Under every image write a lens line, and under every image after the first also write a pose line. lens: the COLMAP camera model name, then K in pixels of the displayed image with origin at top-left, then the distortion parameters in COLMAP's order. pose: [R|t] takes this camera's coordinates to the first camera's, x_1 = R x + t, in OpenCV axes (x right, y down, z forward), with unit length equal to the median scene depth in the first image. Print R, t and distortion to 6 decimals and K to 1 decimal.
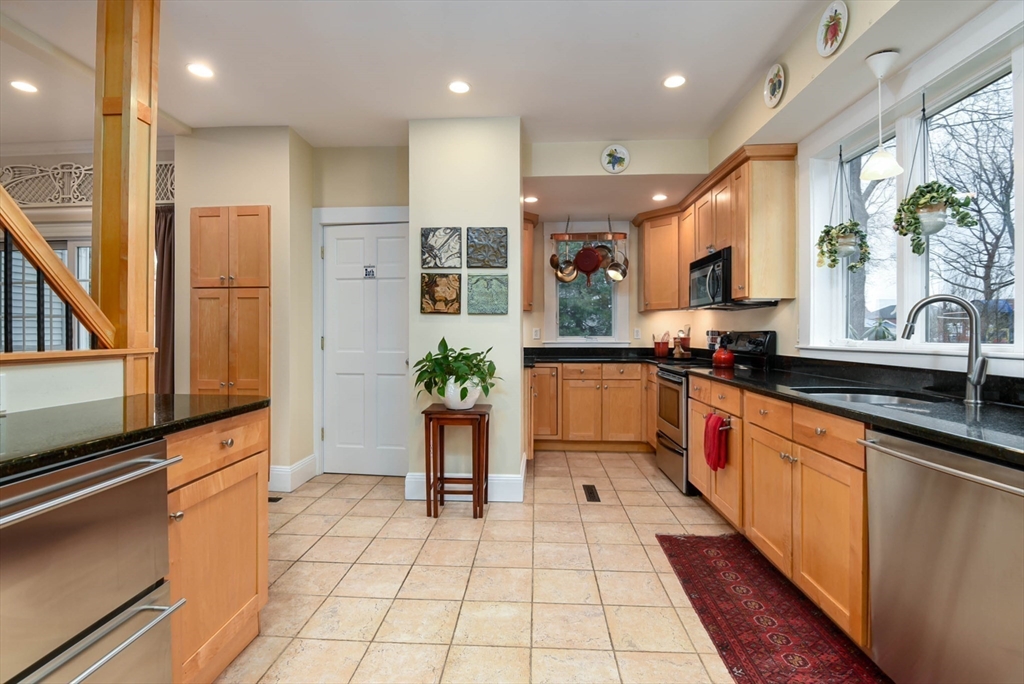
lens RADIAL K [[475.2, 0, 509.0], [0, 475.2, 337.0], [0, 0, 1]] dist [-0.018511, -0.000265]
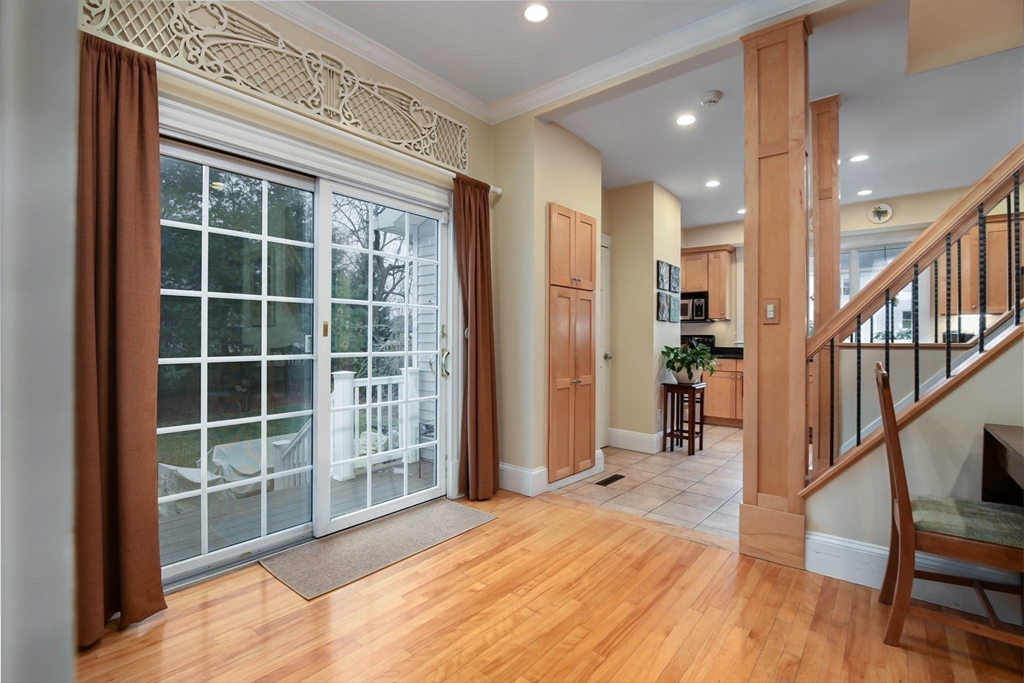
lens RADIAL K [[475.2, 0, 509.0], [0, 475.2, 336.5], [0, 0, 1]] dist [-0.018511, -0.000265]
pose [[0.586044, 0.007977, 0.810240, -1.380893], [0.000332, 0.999949, -0.010085, 0.010295], [-0.810279, 0.006180, 0.586012, 0.459451]]
